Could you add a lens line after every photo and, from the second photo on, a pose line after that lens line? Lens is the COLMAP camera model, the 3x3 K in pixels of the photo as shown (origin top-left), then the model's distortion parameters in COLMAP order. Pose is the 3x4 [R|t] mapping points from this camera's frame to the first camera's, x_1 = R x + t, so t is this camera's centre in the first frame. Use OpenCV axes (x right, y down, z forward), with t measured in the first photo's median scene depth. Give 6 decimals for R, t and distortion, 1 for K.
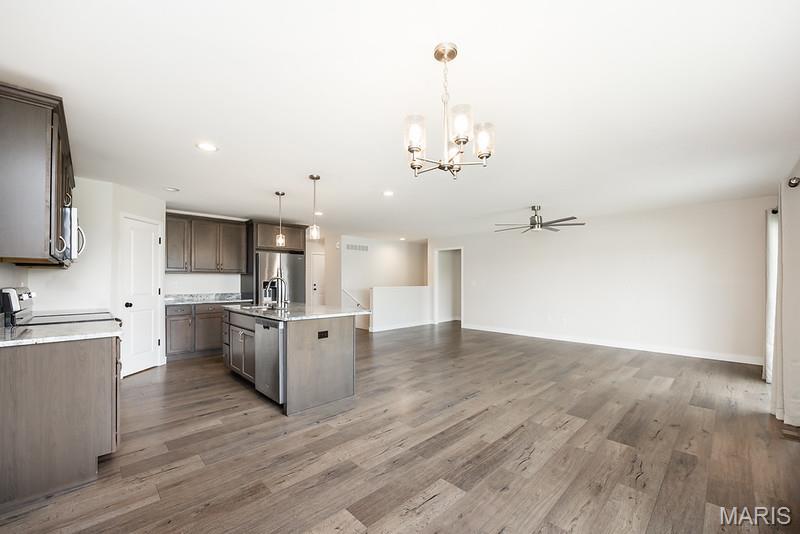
lens RADIAL K [[339.2, 0, 400.9], [0, 339.2, 273.0], [0, 0, 1]] dist [-0.005549, 0.000105]
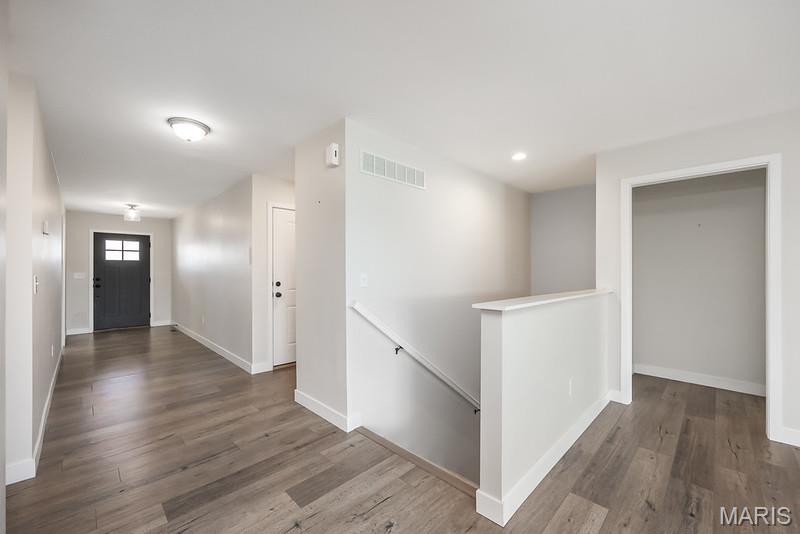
lens RADIAL K [[317.7, 0, 401.4], [0, 317.7, 272.6], [0, 0, 1]] dist [-0.001817, -0.000255]
pose [[0.999950, 0.004988, 0.008633, -0.196968], [-0.005134, 0.999843, 0.016970, 0.025382], [-0.008547, -0.017014, 0.999819, 1.101270]]
